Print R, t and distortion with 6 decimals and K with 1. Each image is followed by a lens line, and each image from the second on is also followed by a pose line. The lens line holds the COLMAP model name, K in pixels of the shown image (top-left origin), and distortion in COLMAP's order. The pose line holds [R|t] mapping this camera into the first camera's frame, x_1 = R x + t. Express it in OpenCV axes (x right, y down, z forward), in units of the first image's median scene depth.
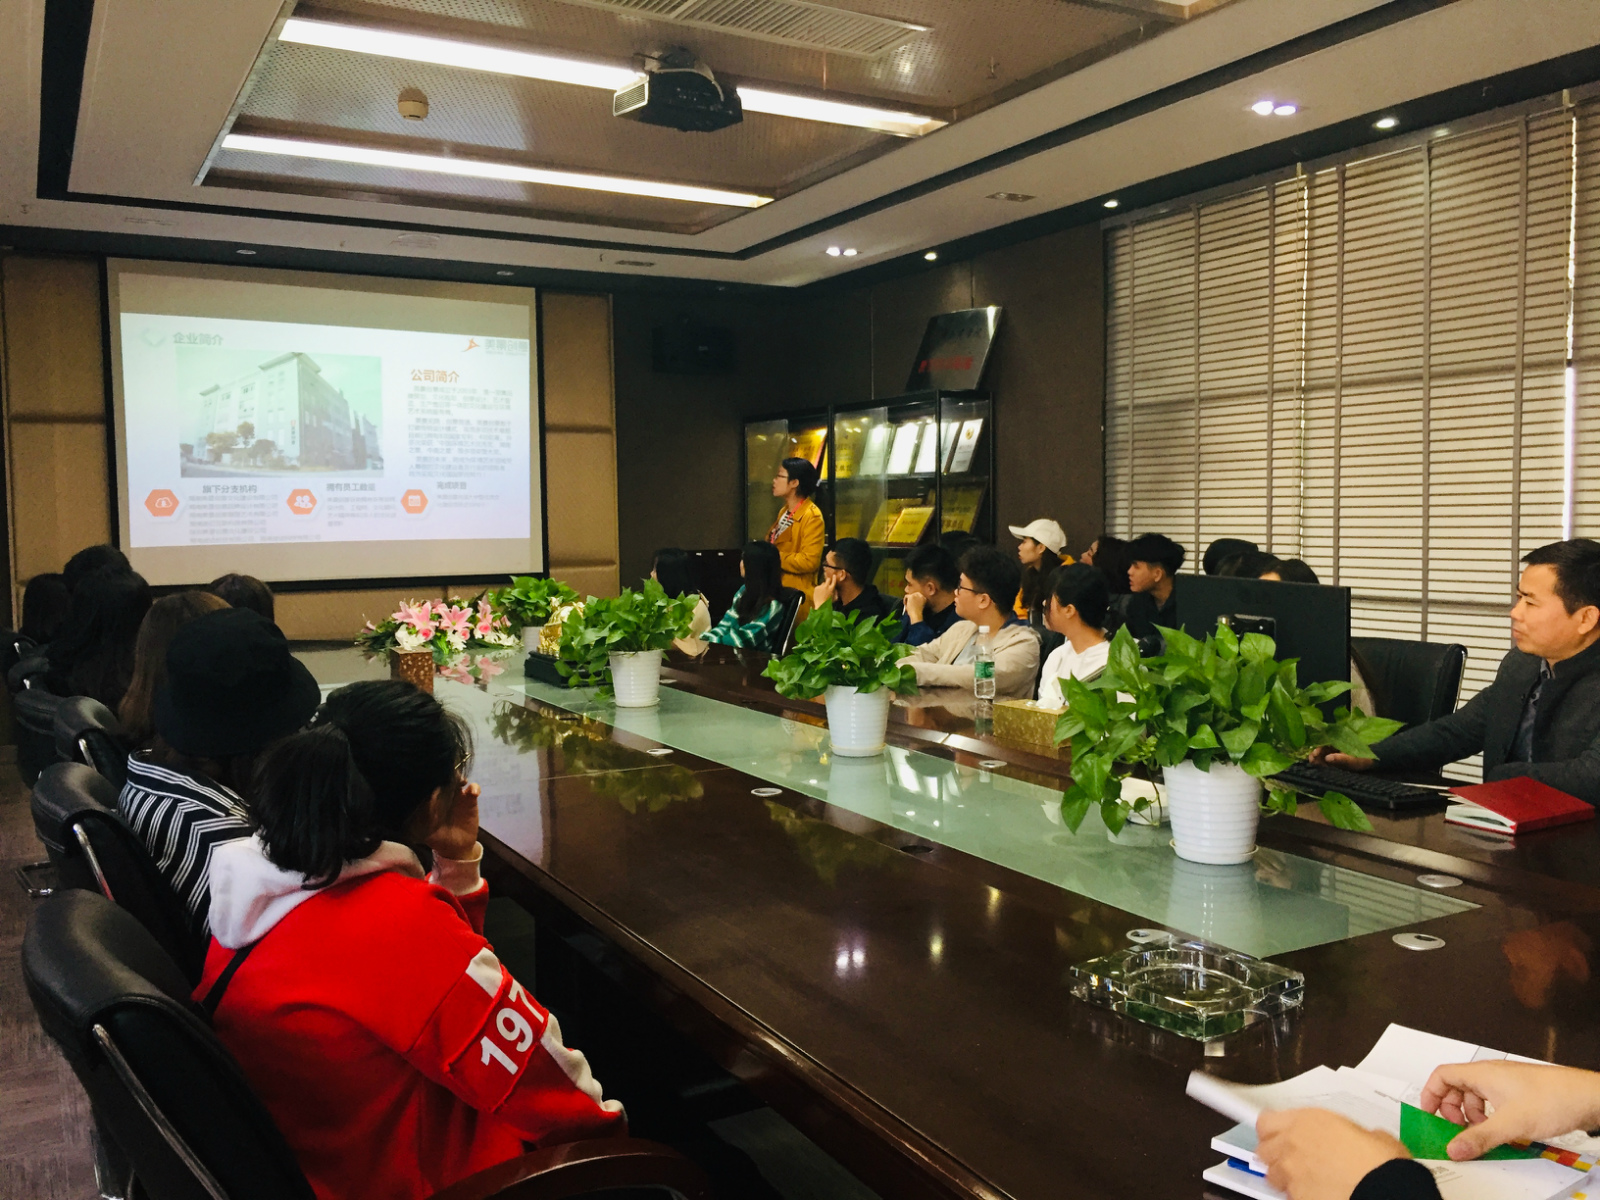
lens RADIAL K [[1381.5, 0, 807.9], [0, 1381.5, 597.8], [0, 0, 1]] dist [0.054088, -0.063816]
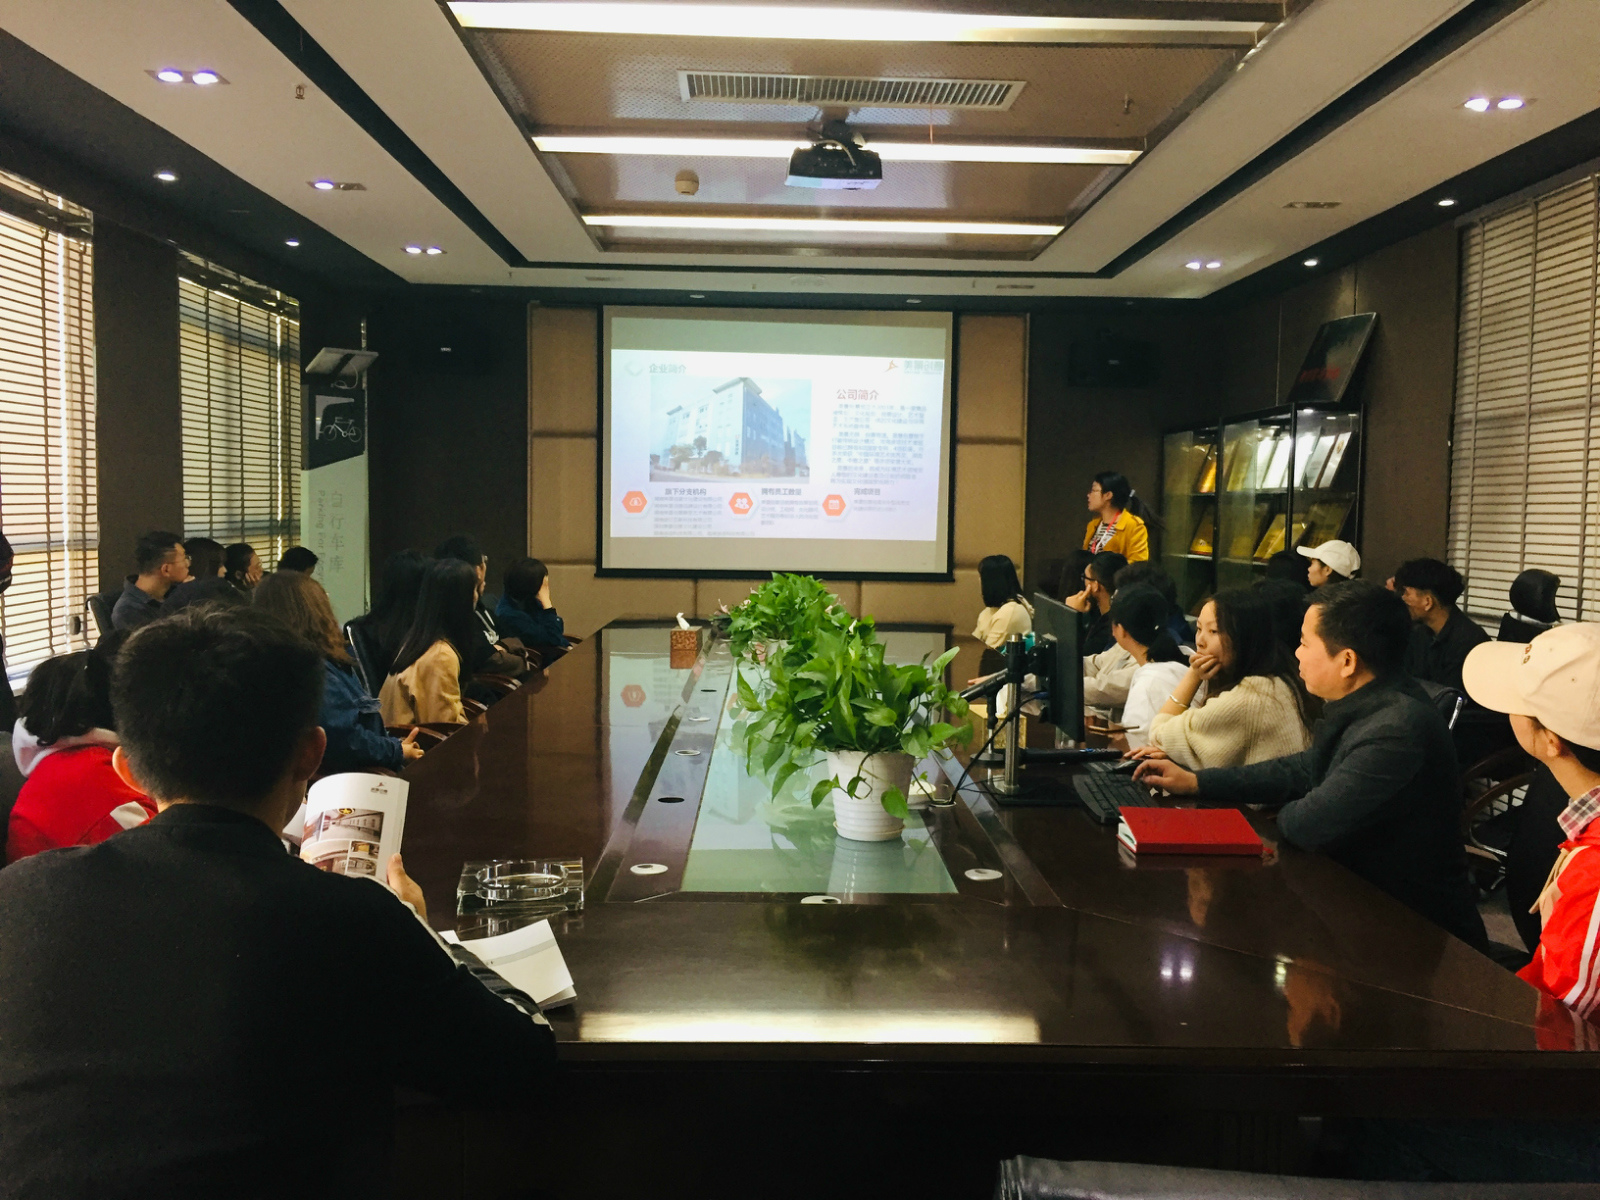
lens RADIAL K [[1381.5, 0, 803.2], [0, 1381.5, 607.1], [0, 0, 1]] dist [0.054088, -0.063816]
pose [[0.883149, 0.058778, -0.465396, 0.240041], [-0.055807, 0.998238, 0.020174, -0.007722], [0.465761, 0.008155, 0.884873, -0.016679]]
